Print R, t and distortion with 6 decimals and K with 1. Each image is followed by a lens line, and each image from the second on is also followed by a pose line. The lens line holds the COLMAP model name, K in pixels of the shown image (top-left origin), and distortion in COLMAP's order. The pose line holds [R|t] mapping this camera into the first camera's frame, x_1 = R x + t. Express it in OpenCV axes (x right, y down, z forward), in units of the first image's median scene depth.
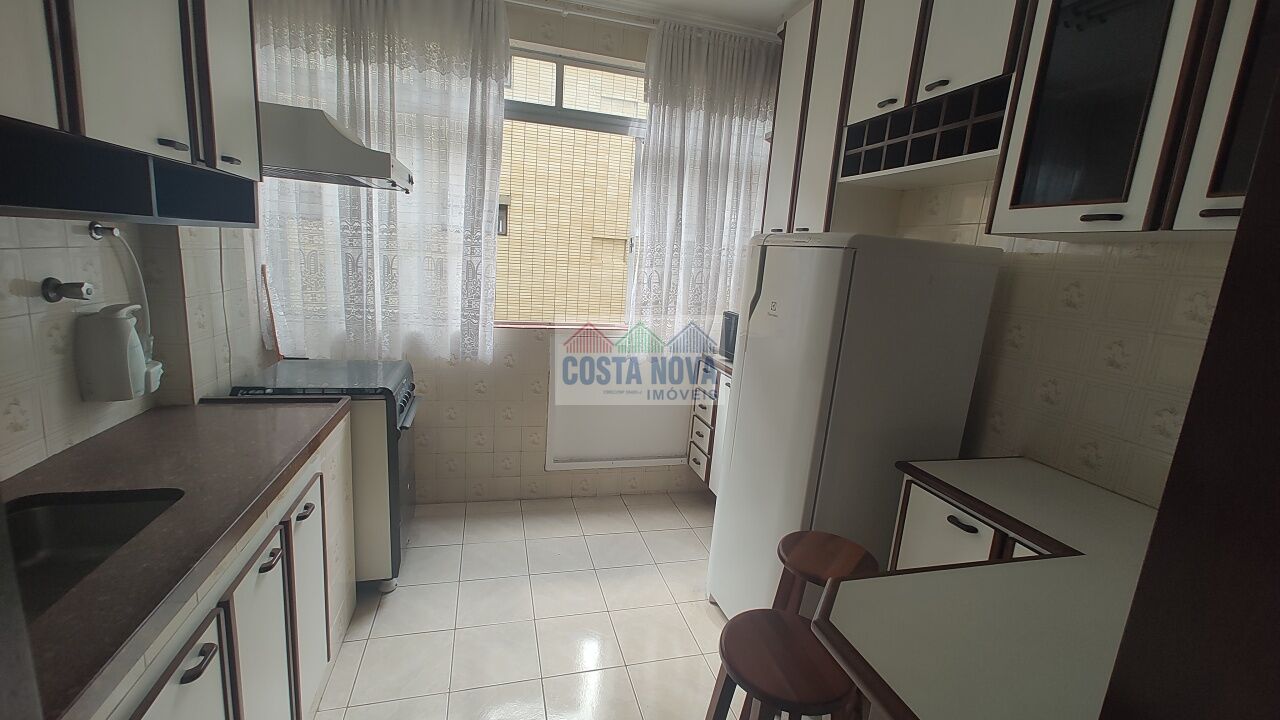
lens RADIAL K [[530.3, 0, 635.4], [0, 530.3, 360.1], [0, 0, 1]] dist [0.002076, 0.001987]
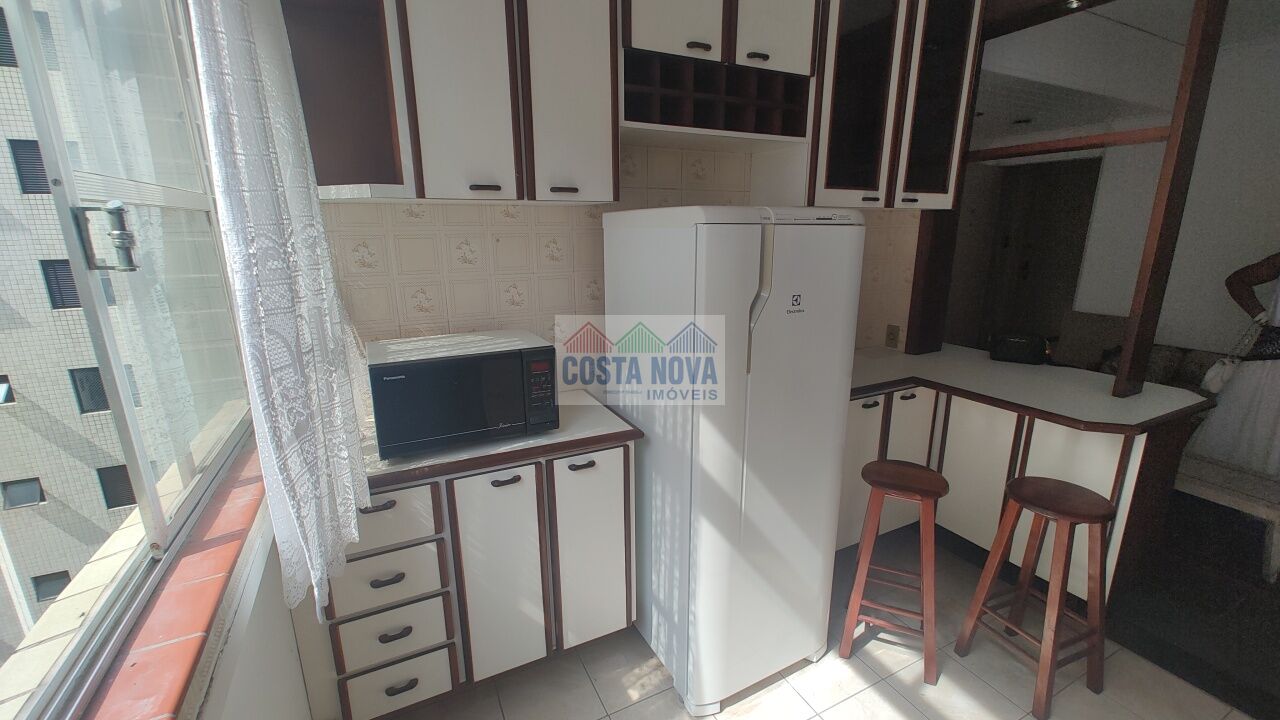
lens RADIAL K [[530.3, 0, 636.8], [0, 530.3, 359.6], [0, 0, 1]] dist [0.002076, 0.001987]
pose [[-0.183392, -0.316588, 0.930666, -0.395297], [0.176116, 0.920824, 0.347945, -0.283114], [-0.967135, 0.227716, -0.113116, 1.110725]]
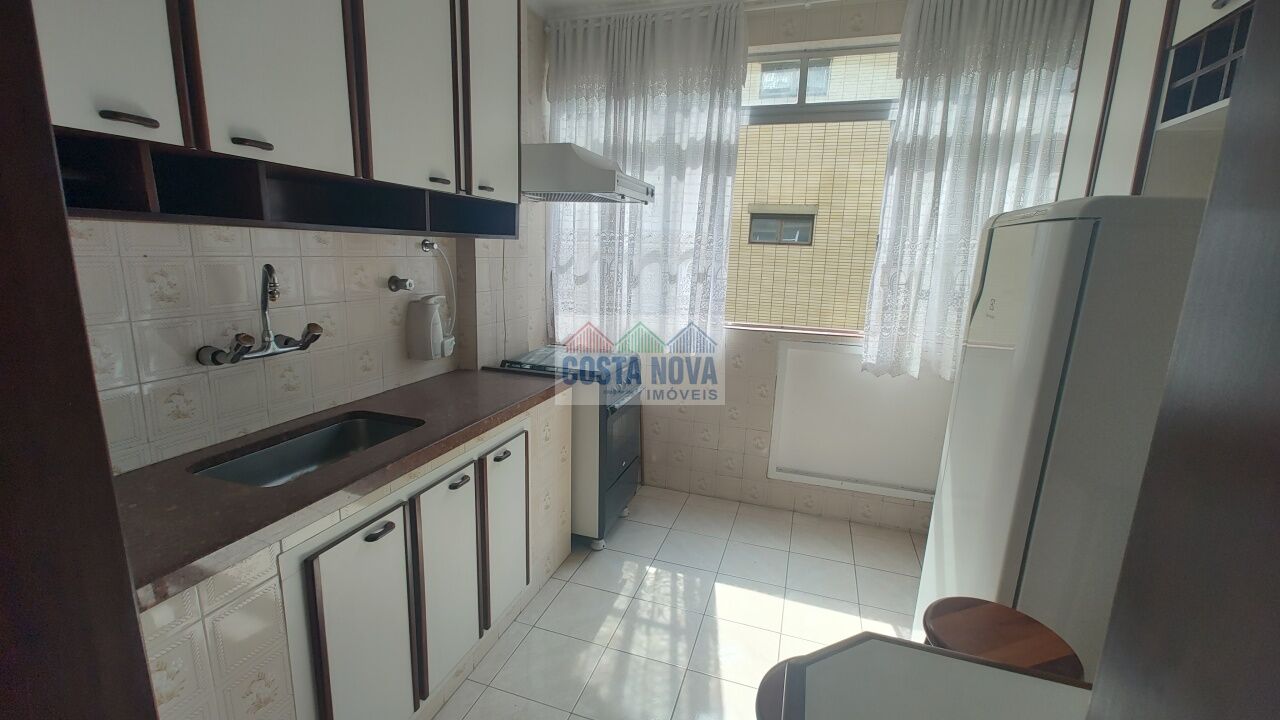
lens RADIAL K [[530.3, 0, 636.3], [0, 530.3, 355.3], [0, 0, 1]] dist [0.002076, 0.001987]
pose [[0.833811, 0.065143, -0.548192, 0.212323], [-0.083031, 0.996516, -0.007873, 0.017986], [0.545770, 0.052081, 0.836315, 0.062347]]
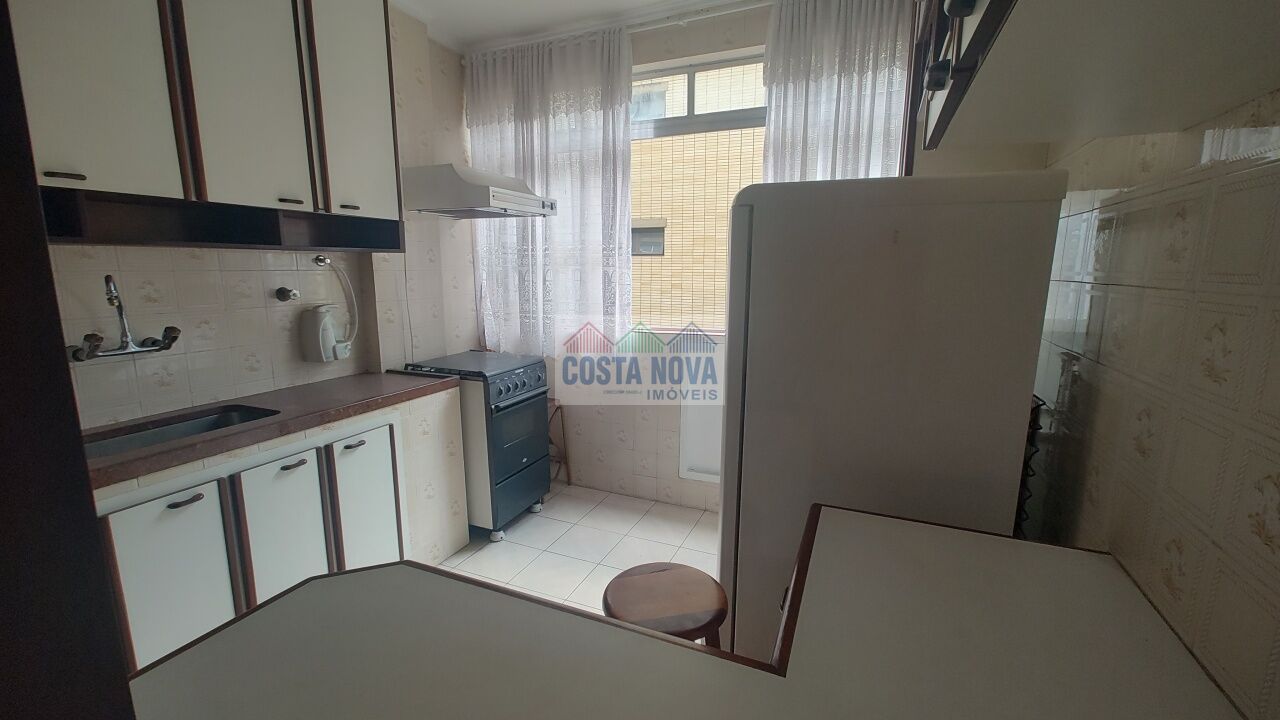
lens RADIAL K [[530.3, 0, 637.5], [0, 530.3, 355.7], [0, 0, 1]] dist [0.002076, 0.001987]
pose [[0.778644, 0.032161, -0.626641, 0.549126], [-0.068105, 0.997117, -0.033450, 0.029044], [0.623759, 0.068723, 0.778590, 0.229453]]
